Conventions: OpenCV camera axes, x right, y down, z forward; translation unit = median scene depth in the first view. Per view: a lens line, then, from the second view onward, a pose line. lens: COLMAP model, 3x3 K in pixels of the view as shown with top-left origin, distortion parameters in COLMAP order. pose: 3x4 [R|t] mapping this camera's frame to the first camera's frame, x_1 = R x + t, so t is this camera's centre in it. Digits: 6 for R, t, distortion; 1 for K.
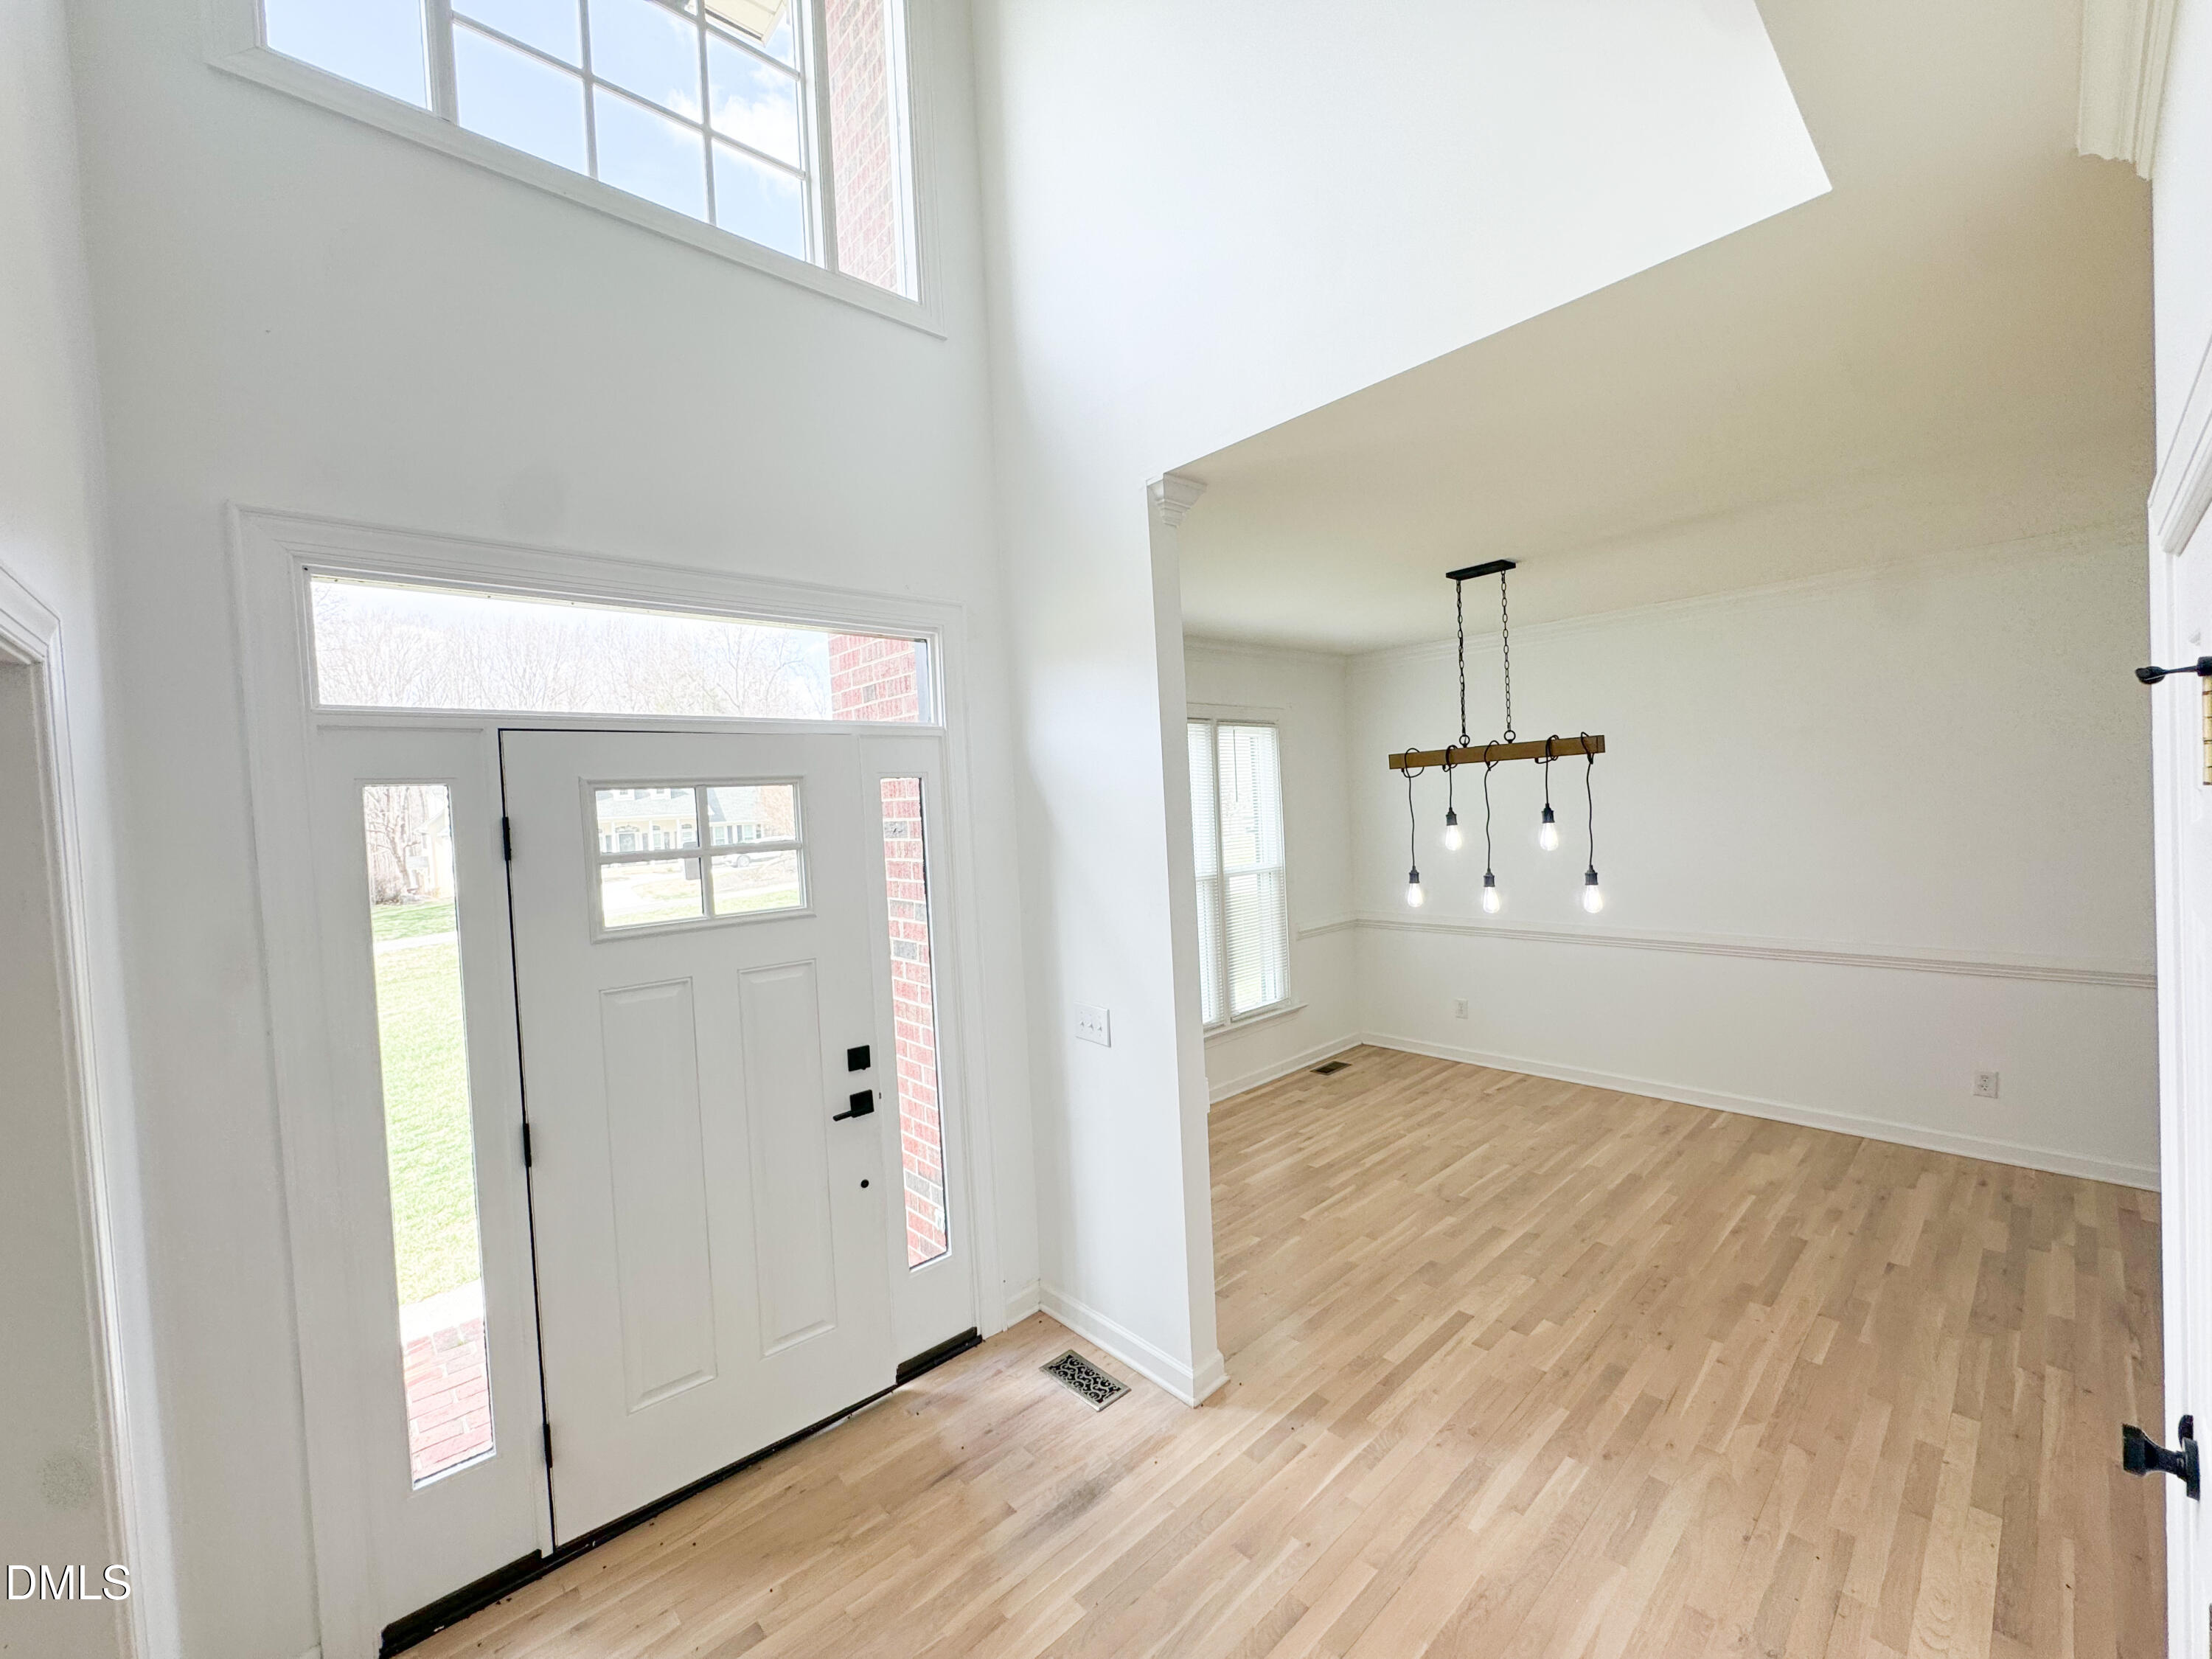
lens RADIAL K [[887.7, 0, 1113.5], [0, 887.7, 830.7], [0, 0, 1]] dist [-0.003393, -0.000307]
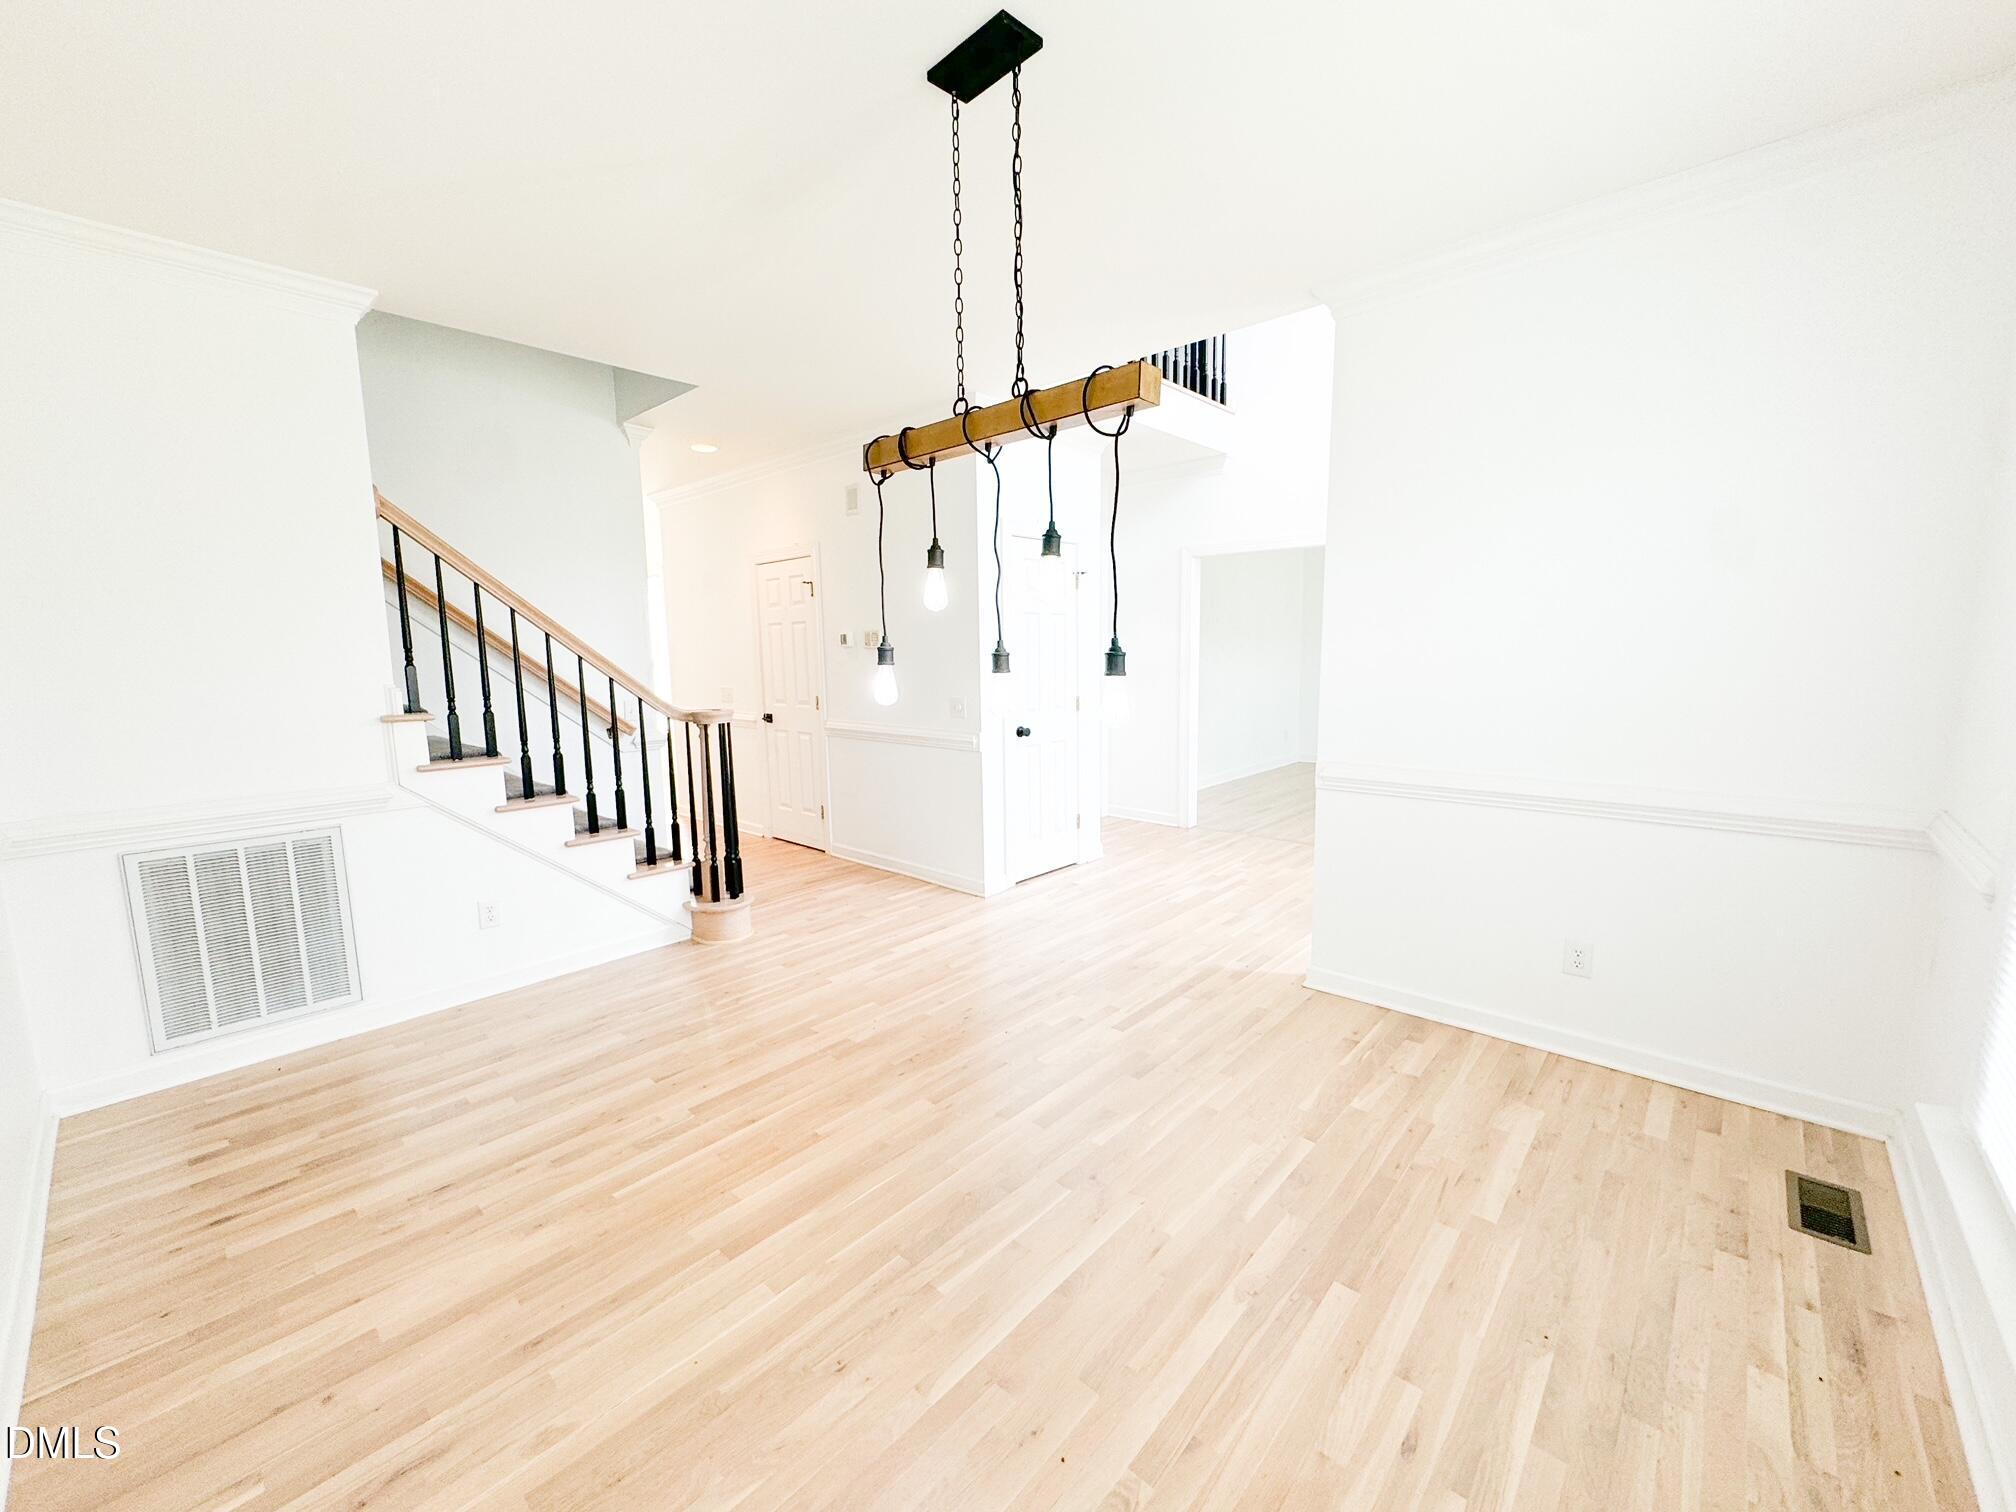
lens RADIAL K [[809.1, 0, 1006.7], [0, 809.1, 749.2], [0, 0, 1]] dist [-0.003393, -0.000307]
pose [[-0.994742, 0.073979, -0.070825, 0.490139], [0.061613, 0.984673, 0.163166, 0.026887], [0.081811, 0.157944, -0.984053, 1.621283]]
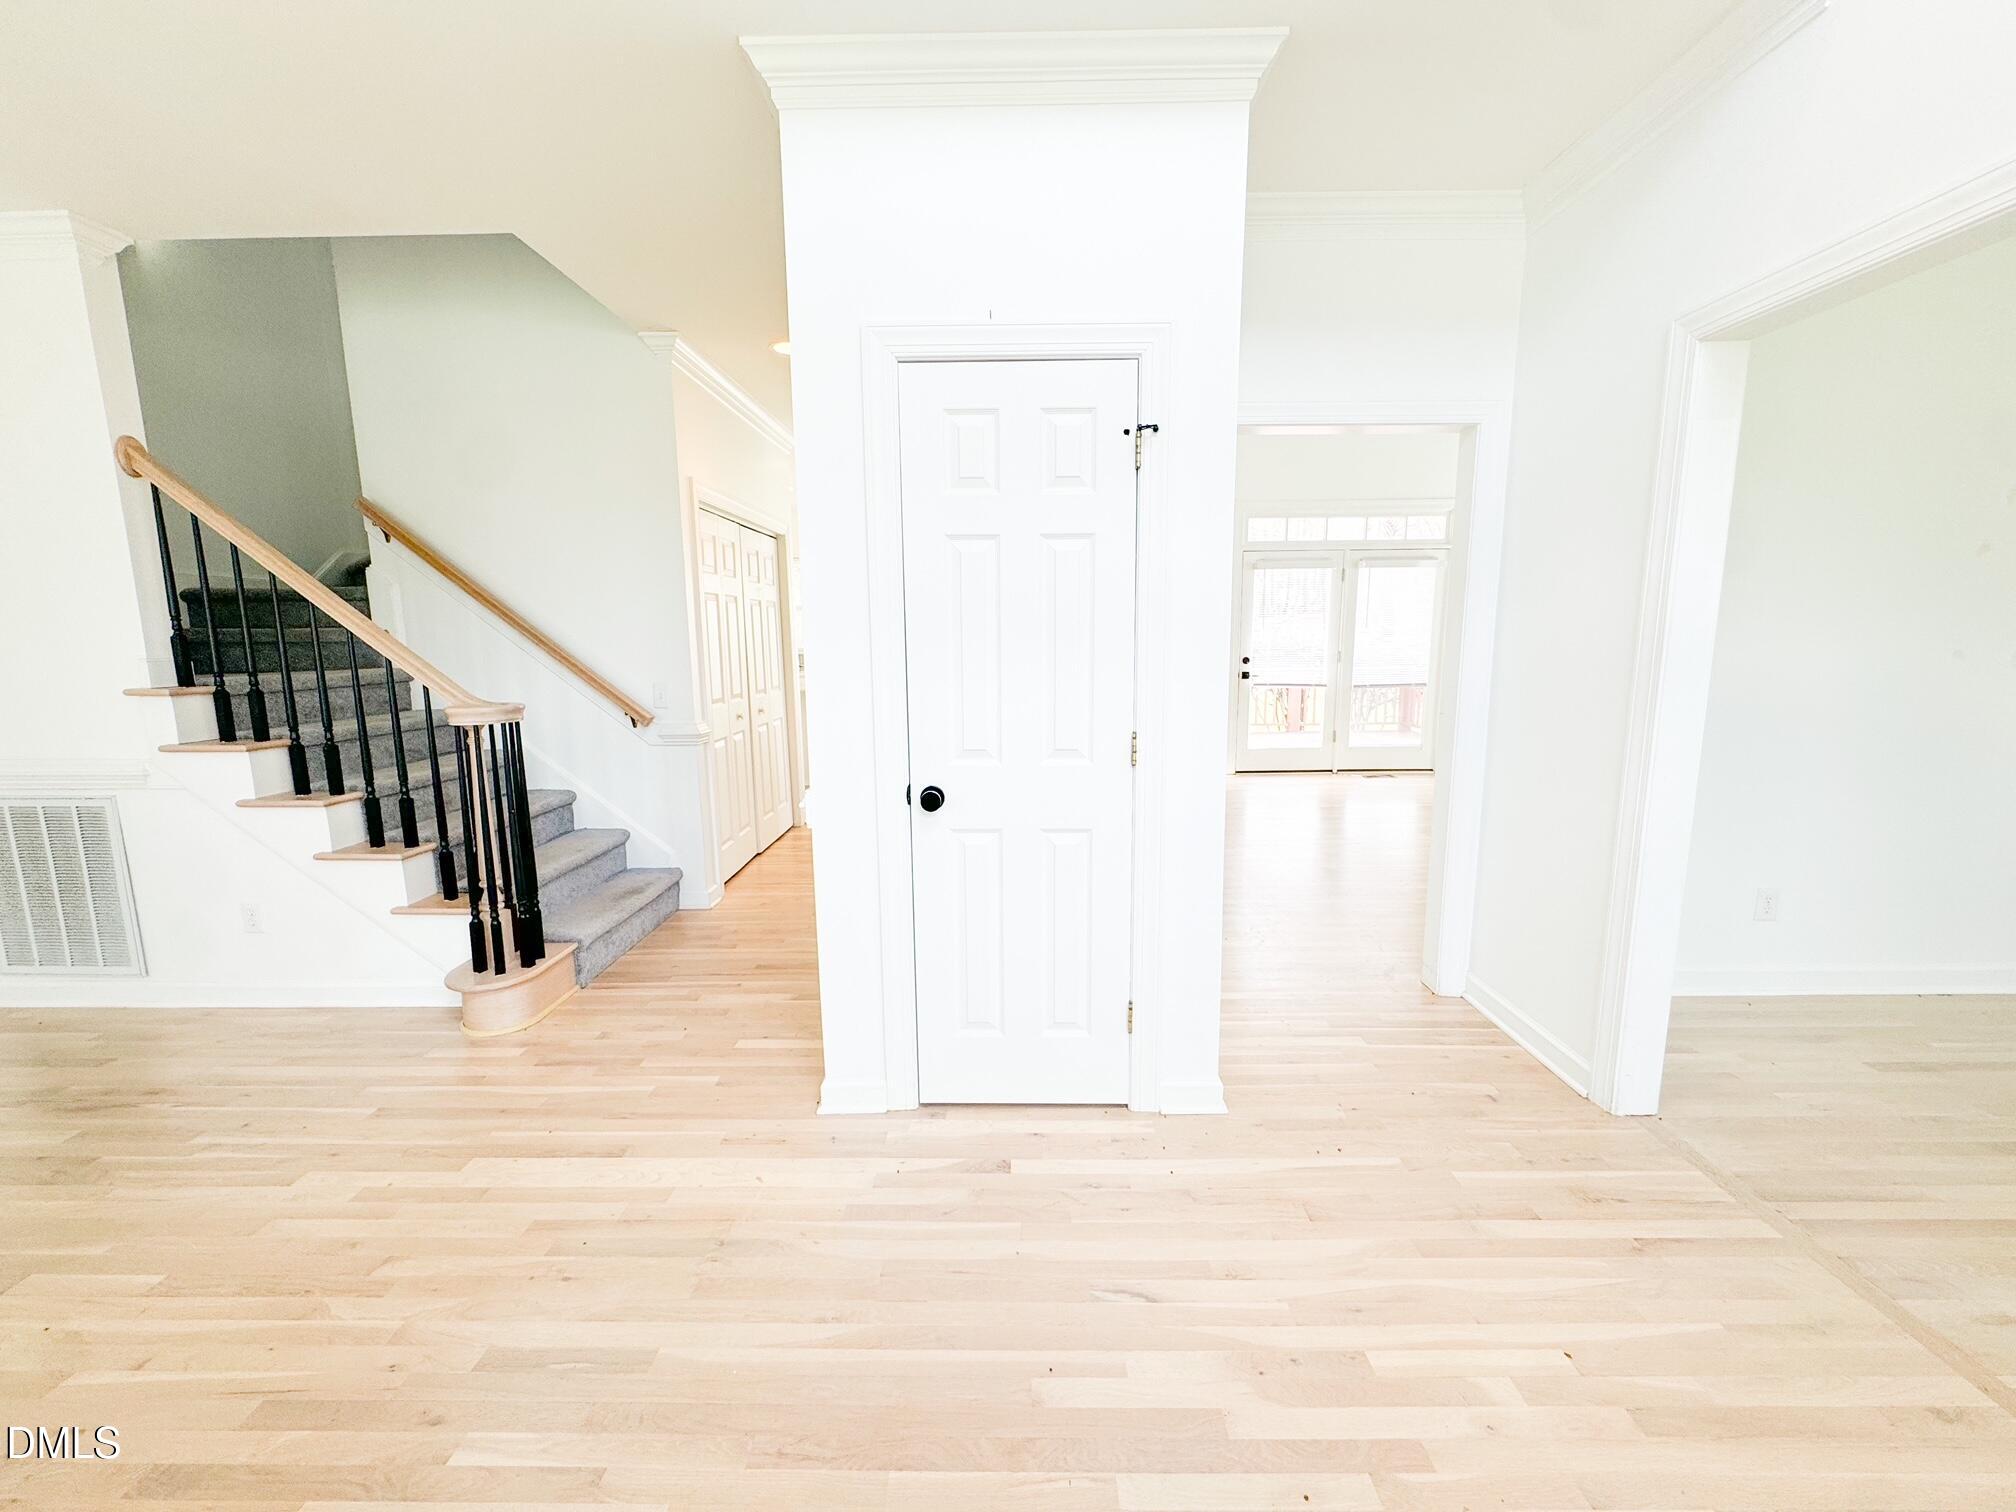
lens RADIAL K [[809.1, 0, 1006.0], [0, 809.1, 760.0], [0, 0, 1]] dist [-0.003393, -0.000307]
pose [[-0.721590, -0.053053, 0.690285, -0.092195], [0.067479, 0.986923, 0.146390, 0.104315], [-0.689025, 0.152213, -0.708573, 0.694398]]
